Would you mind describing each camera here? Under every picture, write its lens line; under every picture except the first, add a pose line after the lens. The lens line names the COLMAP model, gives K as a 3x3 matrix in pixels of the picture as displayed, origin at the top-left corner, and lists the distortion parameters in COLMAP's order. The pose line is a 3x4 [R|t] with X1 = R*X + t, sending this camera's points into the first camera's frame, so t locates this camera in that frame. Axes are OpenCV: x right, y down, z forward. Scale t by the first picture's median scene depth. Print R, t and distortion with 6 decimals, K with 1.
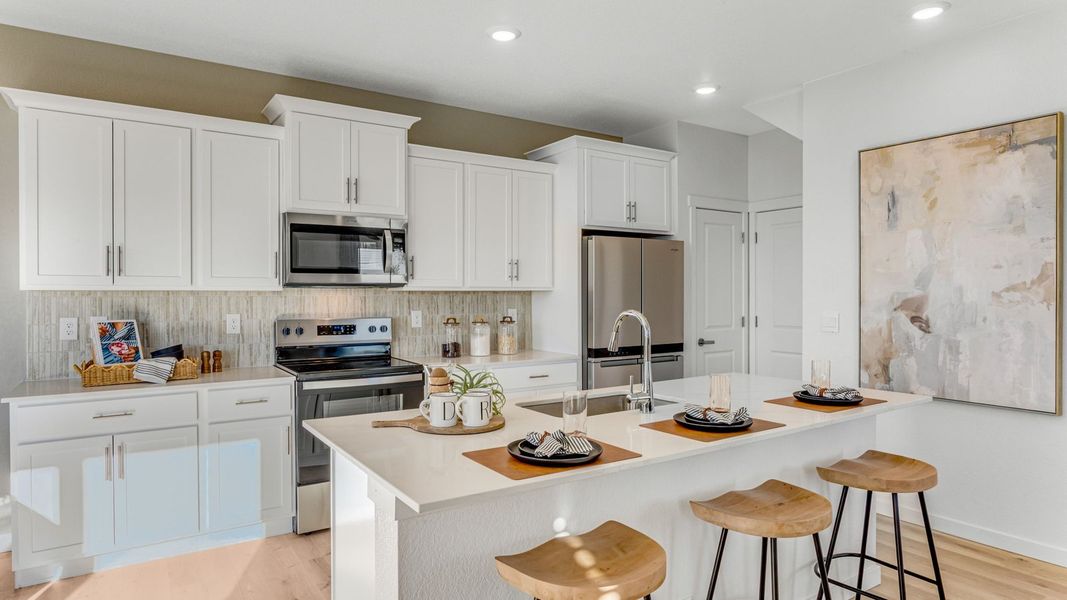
lens RADIAL K [[604.4, 0, 533.5], [0, 604.4, 300.0], [0, 0, 1]] dist [-0.004590, -0.001609]
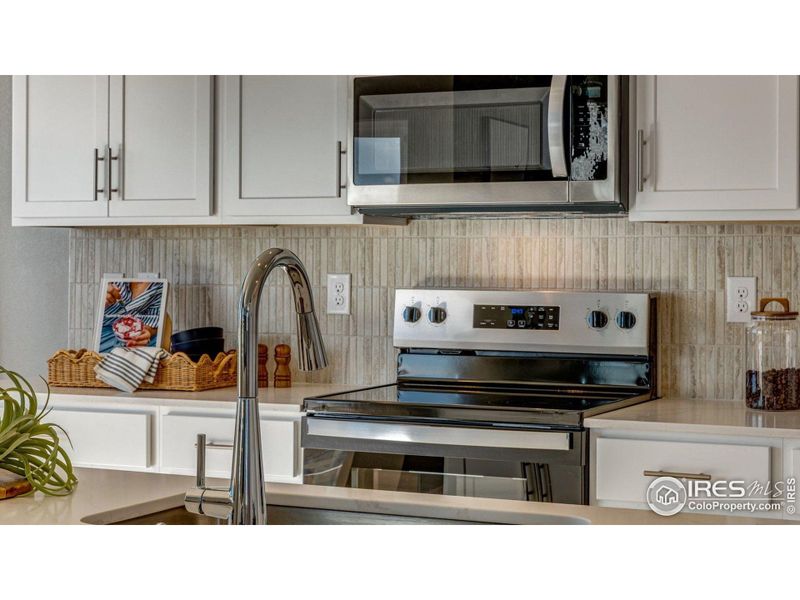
lens RADIAL K [[1801.6, 0, 400.0], [0, 1801.6, 300.0], [0, 0, 1]] dist [0.014372, 0.004808]
pose [[0.478871, 0.029515, -0.877389, 0.830474], [-0.008663, 0.999545, 0.028895, 0.002340], [0.877843, -0.006236, 0.478909, 0.368060]]
